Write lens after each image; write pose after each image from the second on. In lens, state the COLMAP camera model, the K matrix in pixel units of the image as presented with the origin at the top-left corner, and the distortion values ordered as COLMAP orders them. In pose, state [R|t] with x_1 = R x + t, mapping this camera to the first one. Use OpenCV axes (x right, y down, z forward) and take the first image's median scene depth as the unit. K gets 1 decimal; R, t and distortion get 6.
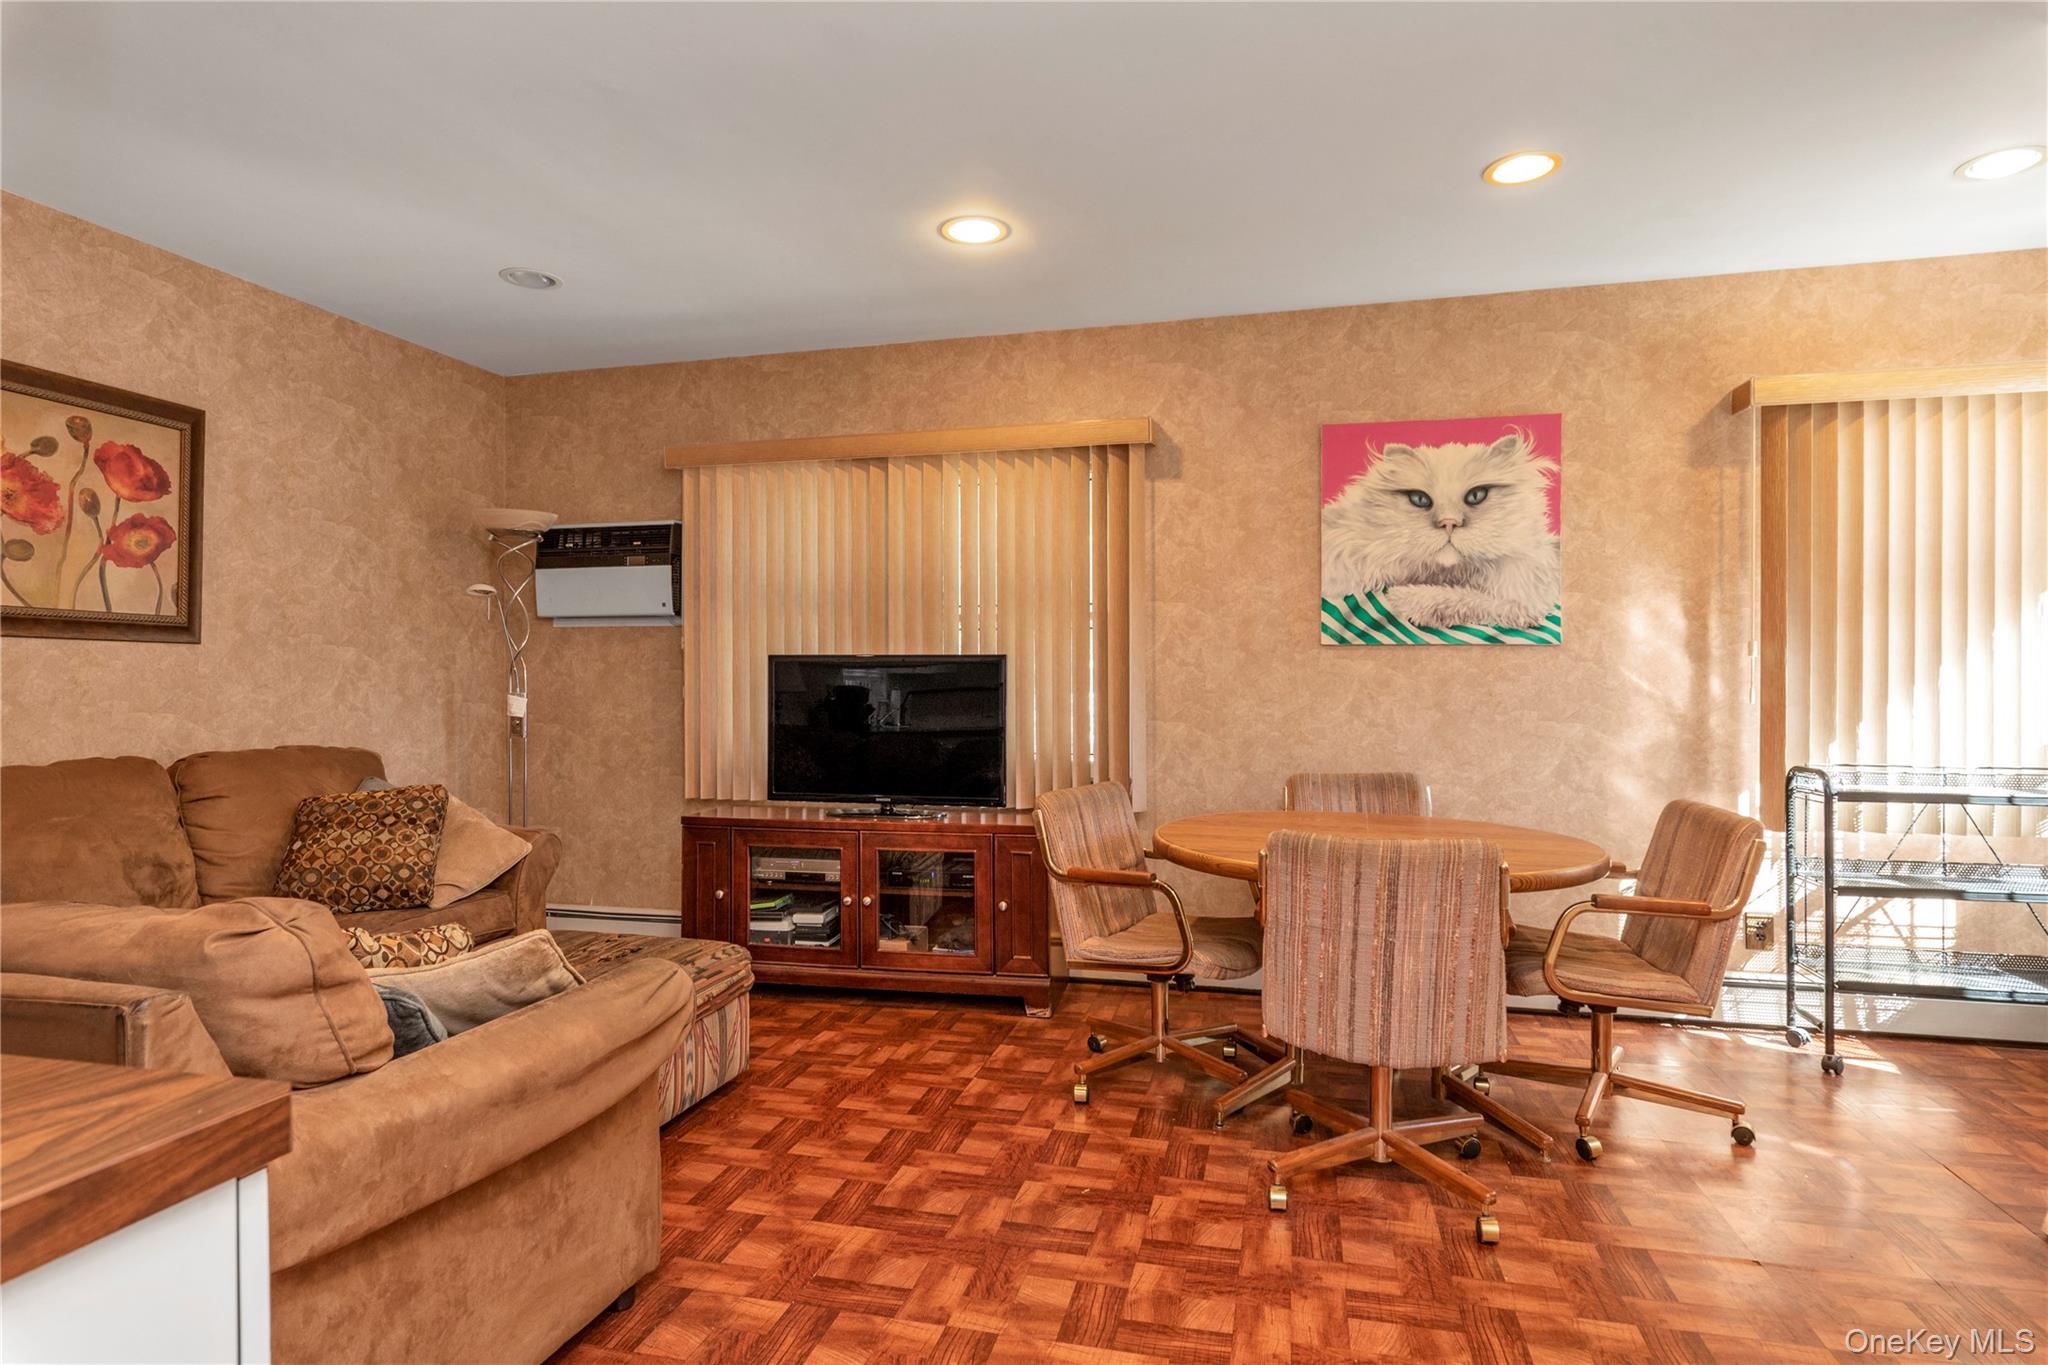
lens RADIAL K [[1154.4, 0, 1026.1], [0, 1154.4, 688.1], [0, 0, 1]] dist [0.001242, 0.000093]
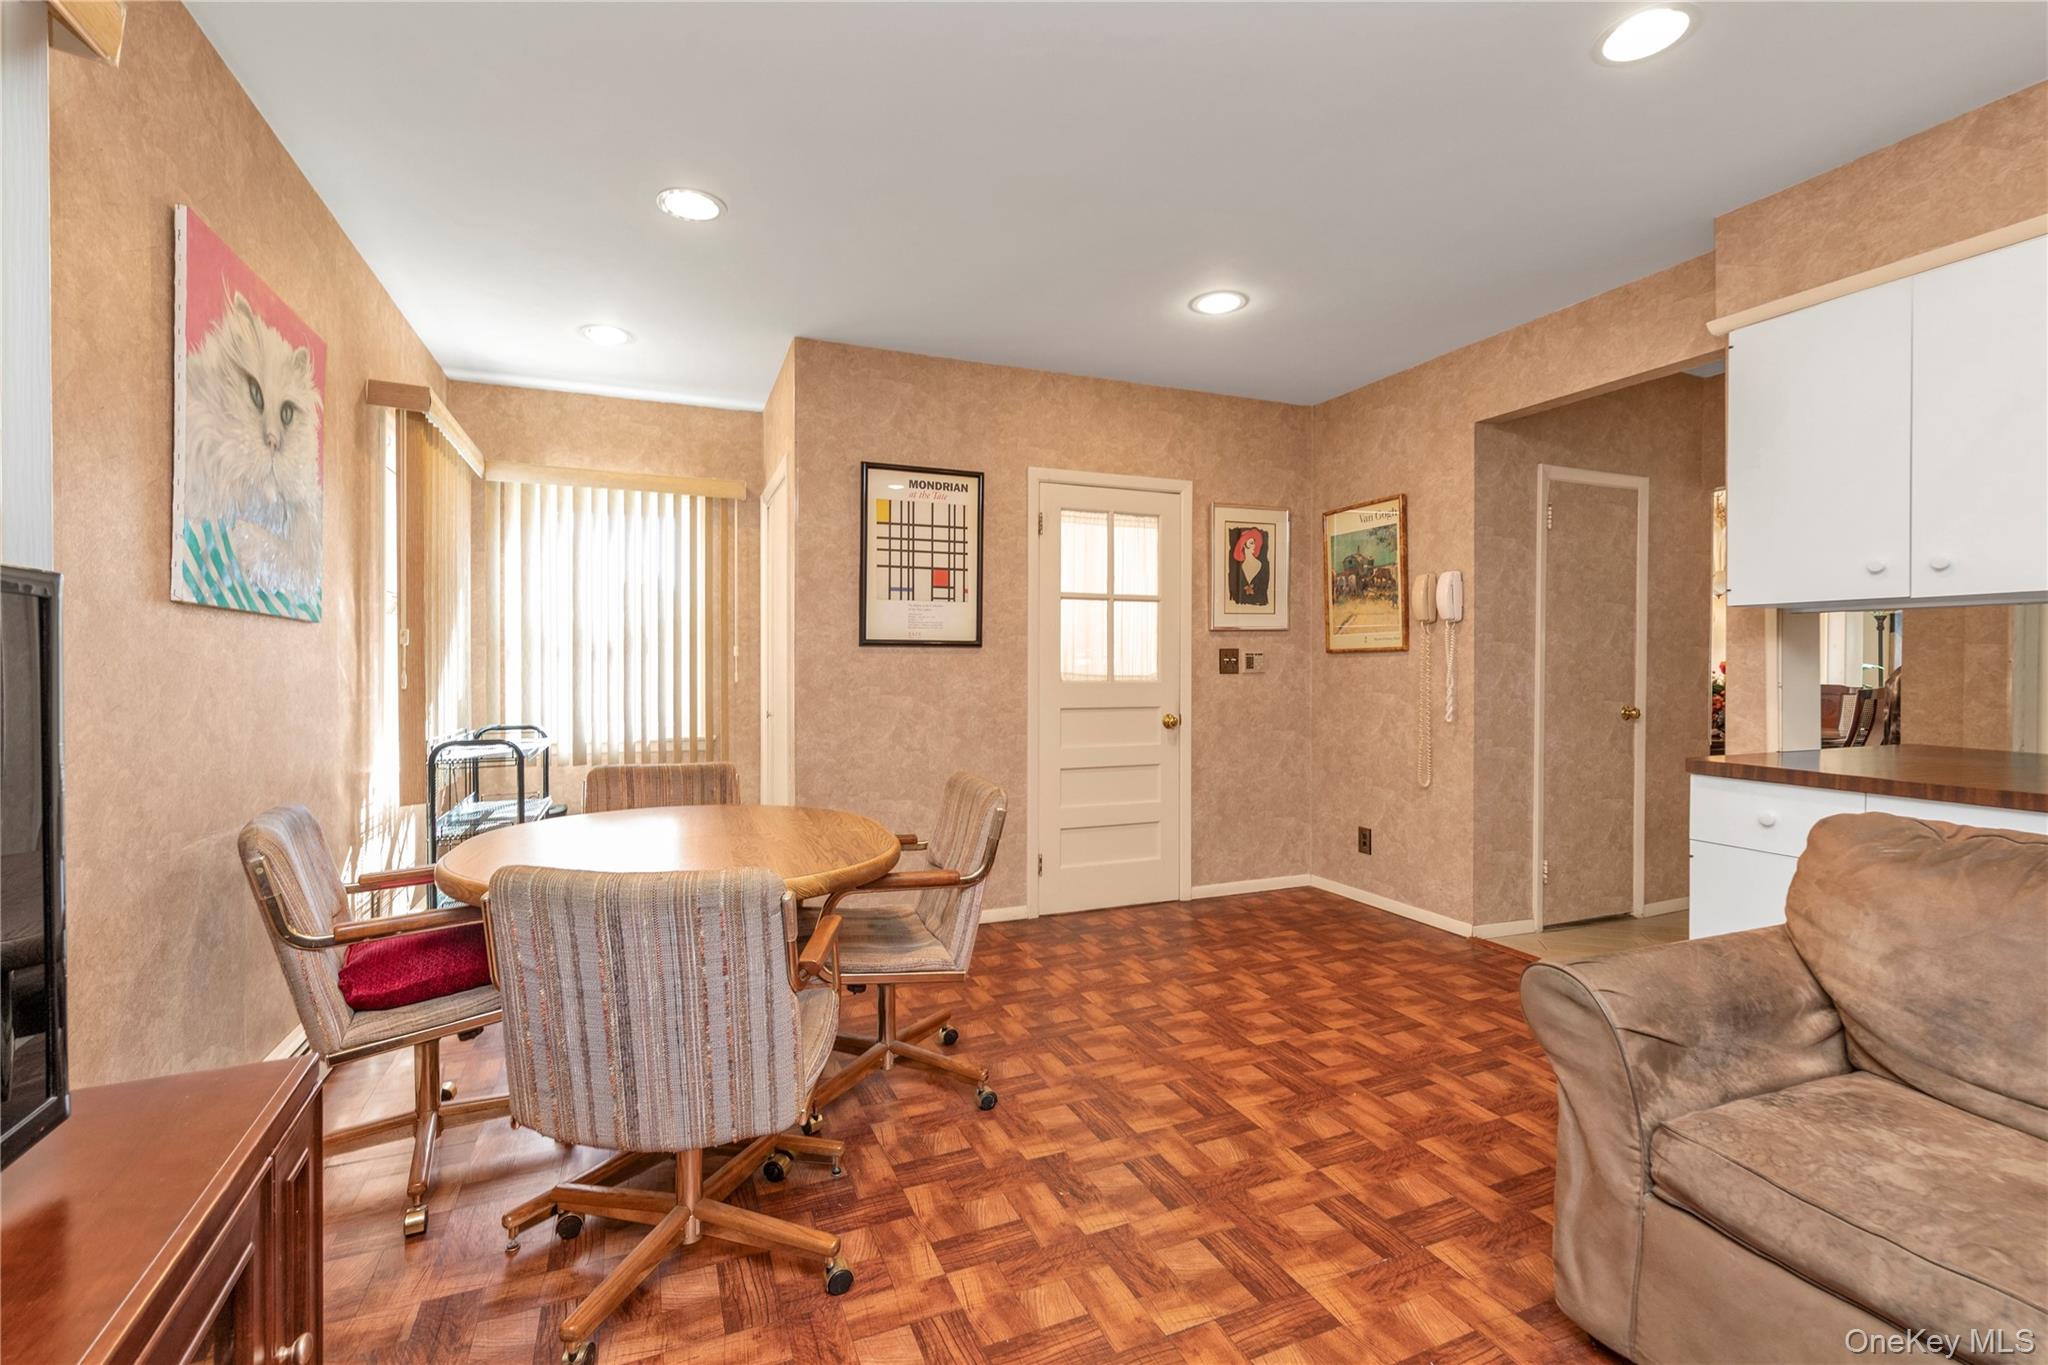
lens RADIAL K [[896.6, 0, 1020.7], [0, 896.6, 673.9], [0, 0, 1]] dist [0.001244, -0.001016]
pose [[-0.615260, -0.008304, 0.788281, -0.551252], [-0.001358, 0.999954, 0.009474, -0.007561], [-0.788323, 0.004759, -0.615243, 1.590912]]
